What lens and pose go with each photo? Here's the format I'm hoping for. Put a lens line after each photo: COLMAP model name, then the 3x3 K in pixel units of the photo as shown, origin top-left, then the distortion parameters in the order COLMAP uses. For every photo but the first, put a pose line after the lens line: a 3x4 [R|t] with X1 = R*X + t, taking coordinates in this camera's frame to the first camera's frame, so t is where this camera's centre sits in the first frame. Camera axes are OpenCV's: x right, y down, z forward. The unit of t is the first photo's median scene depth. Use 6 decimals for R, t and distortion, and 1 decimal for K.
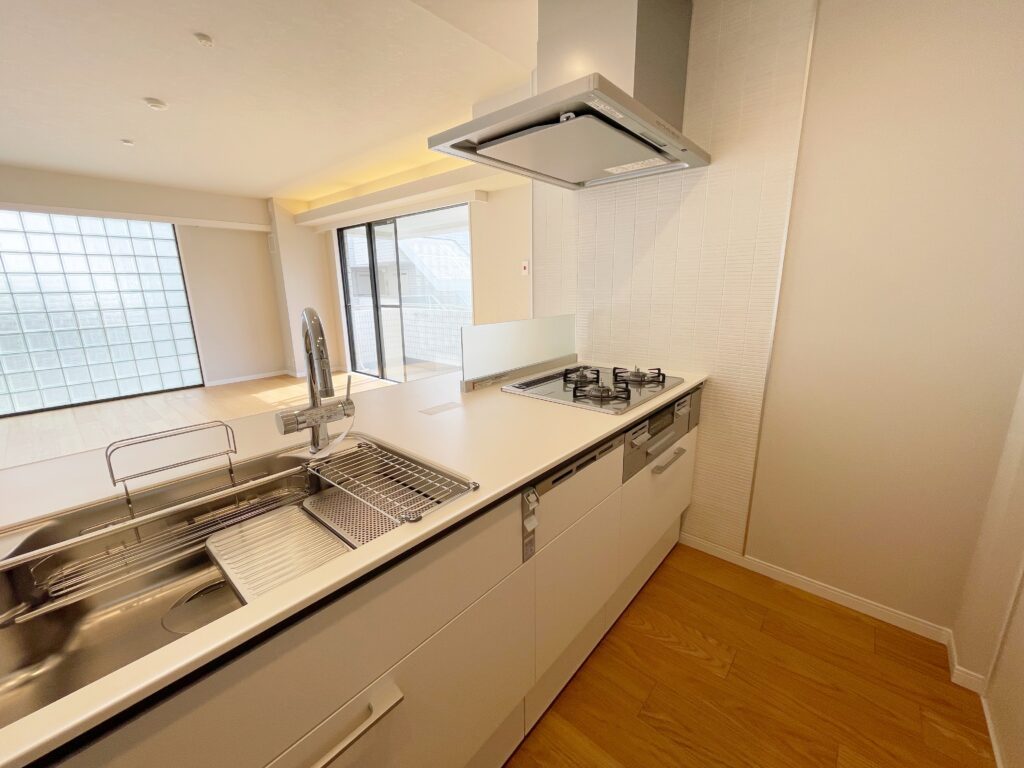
lens RADIAL K [[410.3, 0, 512.9], [0, 410.3, 384.8], [0, 0, 1]] dist [-0.003012, -0.000248]
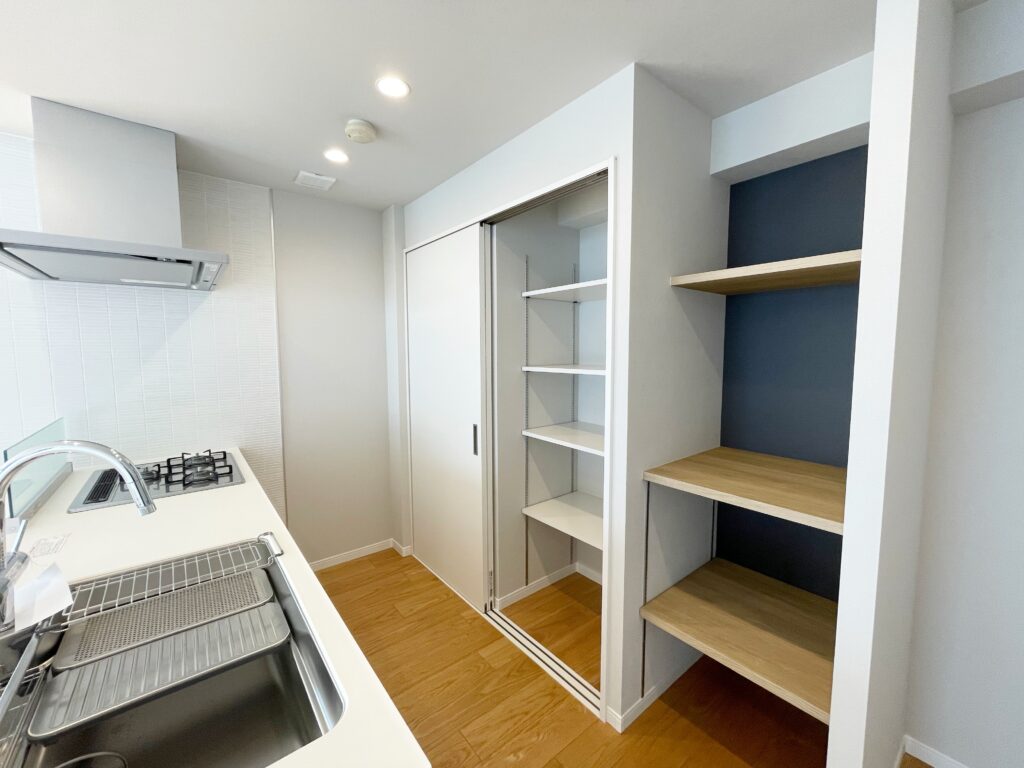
lens RADIAL K [[410.3, 0, 509.7], [0, 410.3, 382.1], [0, 0, 1]] dist [-0.003012, -0.000248]
pose [[0.184048, -0.071533, 0.980311, -0.840012], [0.237966, 0.970921, 0.026171, -0.071126], [-0.953676, 0.228464, 0.195718, -0.145181]]
